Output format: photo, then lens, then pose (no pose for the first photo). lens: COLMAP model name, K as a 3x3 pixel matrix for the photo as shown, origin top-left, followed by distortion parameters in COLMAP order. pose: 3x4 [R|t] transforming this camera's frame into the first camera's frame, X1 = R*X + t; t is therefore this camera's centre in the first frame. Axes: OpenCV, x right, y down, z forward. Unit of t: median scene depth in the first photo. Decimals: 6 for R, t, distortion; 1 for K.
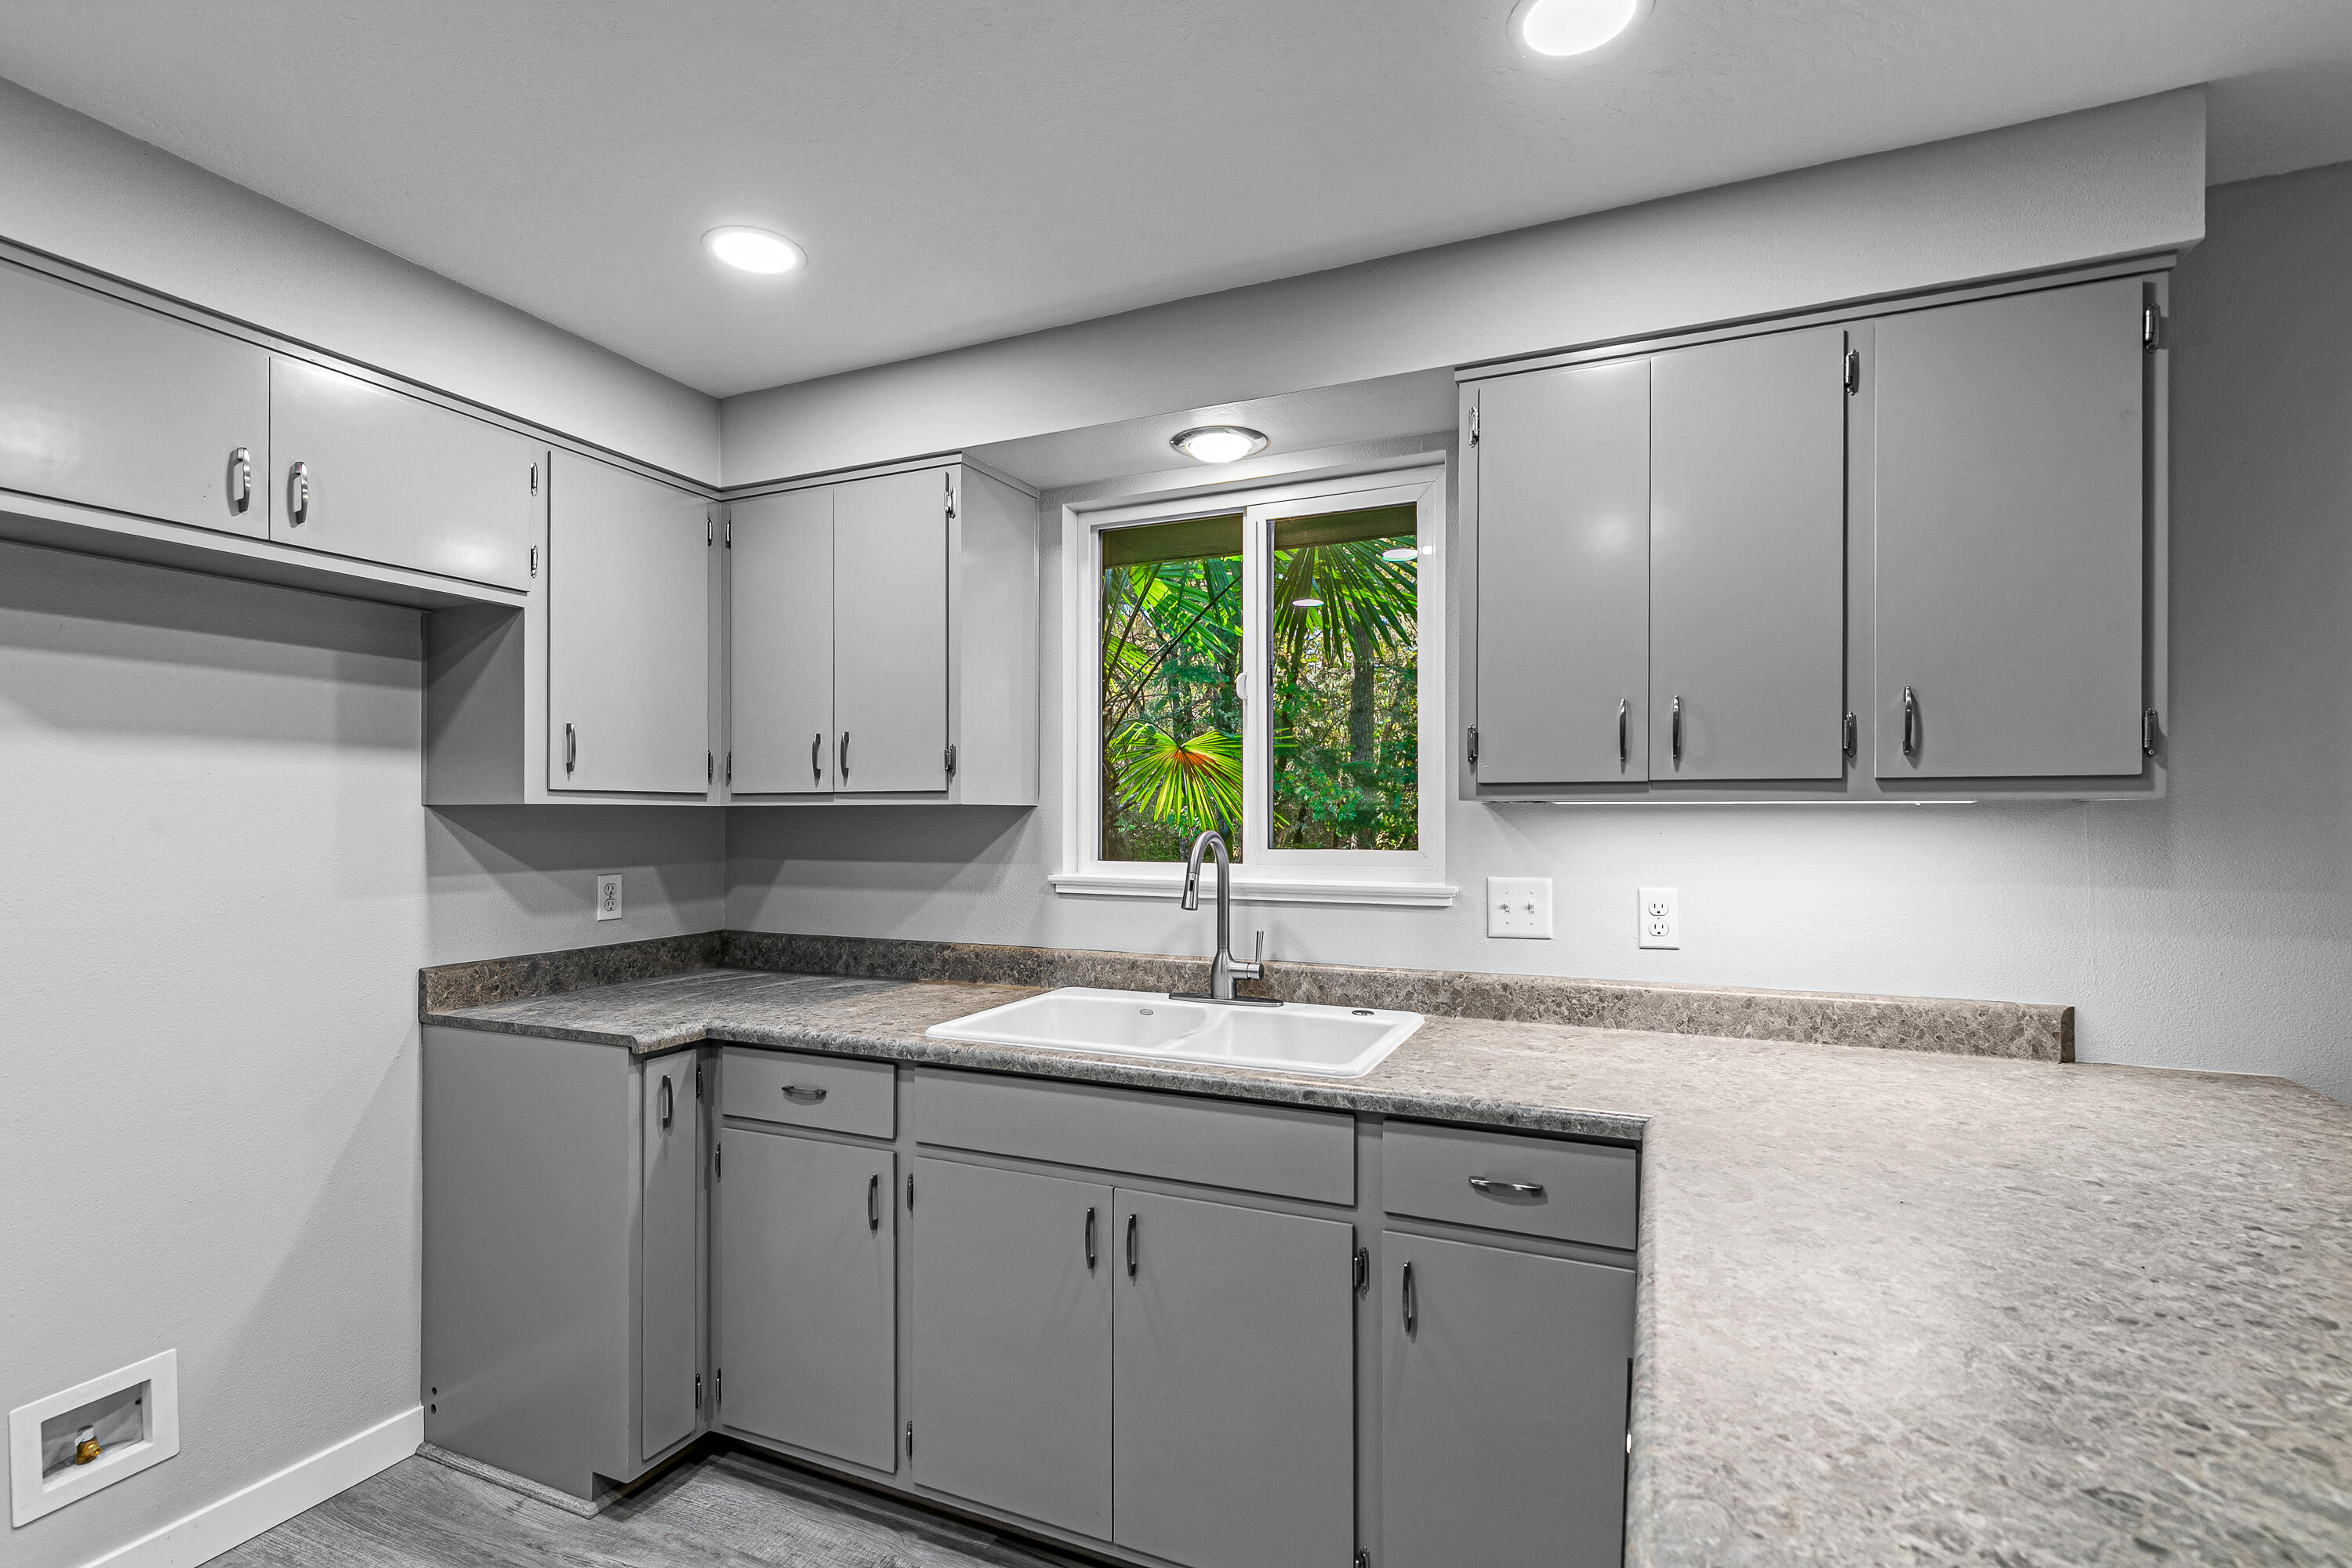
lens RADIAL K [[1082.8, 0, 1176.3], [0, 1082.8, 805.7], [0, 0, 1]] dist [0.013267, -0.003200]
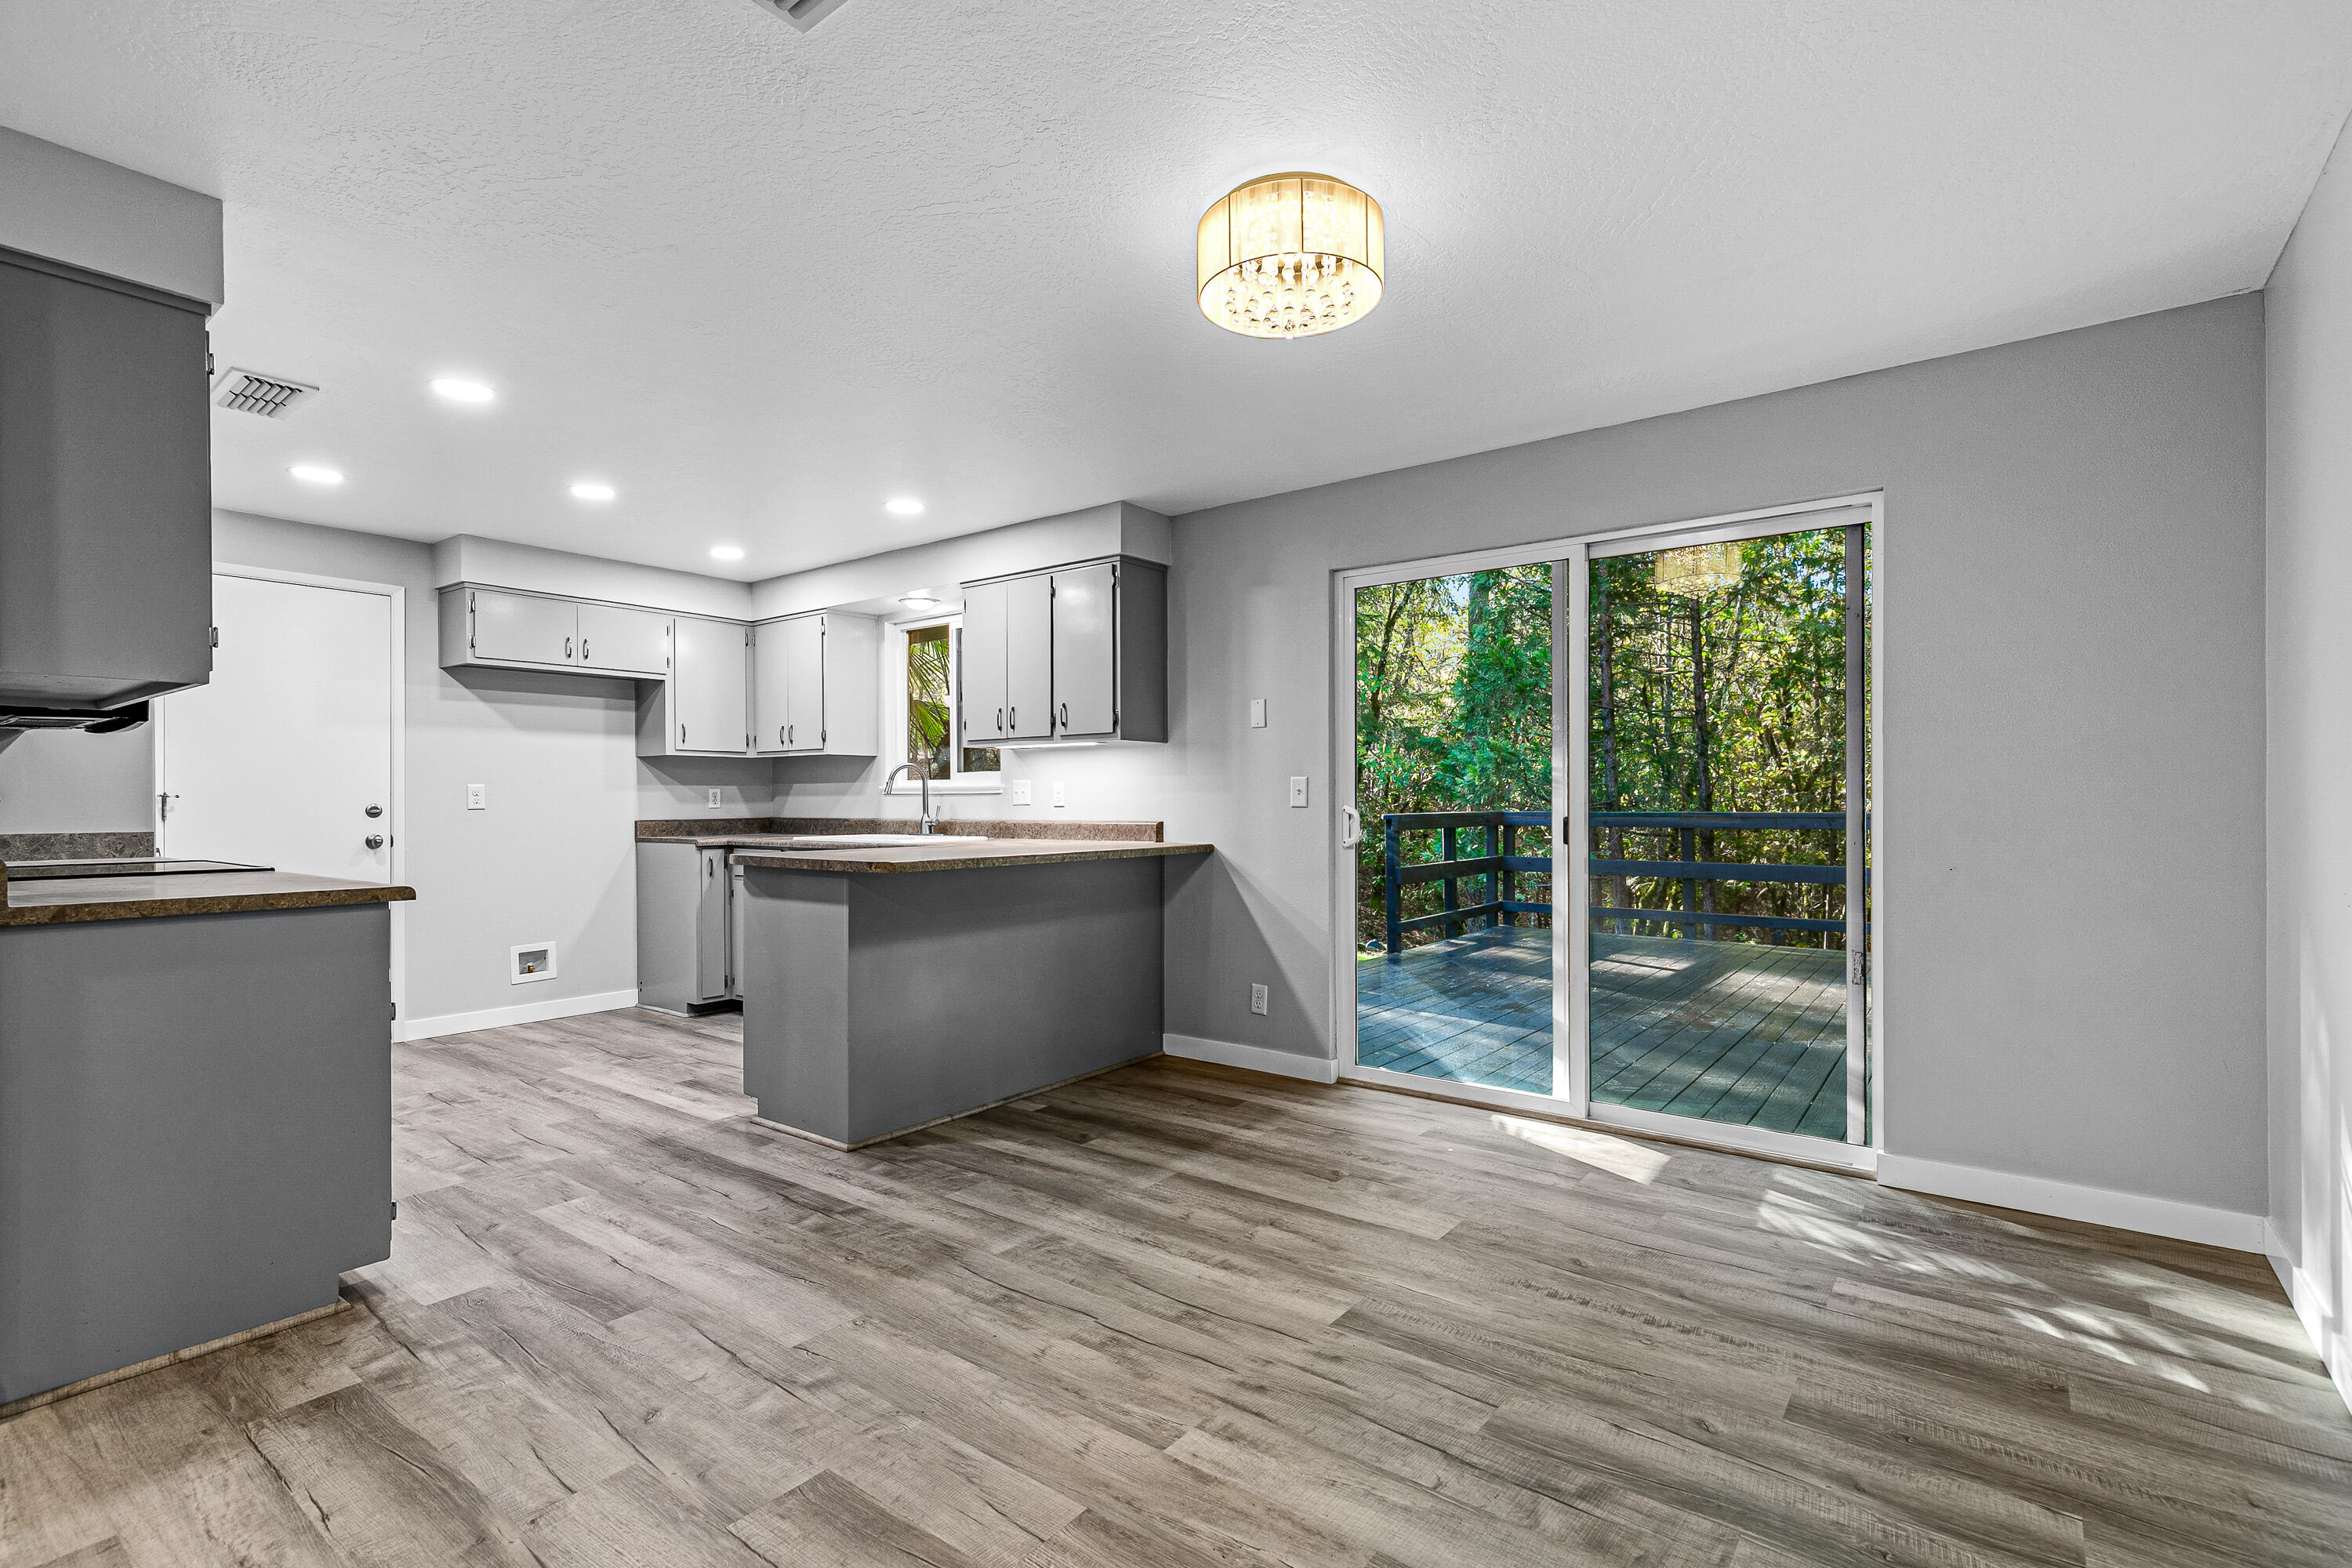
lens RADIAL K [[1082.8, 0, 1191.7], [0, 1082.8, 799.2], [0, 0, 1]] dist [0.013267, -0.003200]
pose [[0.974066, -0.003604, -0.226235, 1.207670], [0.005600, 0.999951, 0.008183, 0.089345], [0.226195, -0.009237, 0.974038, -1.244748]]
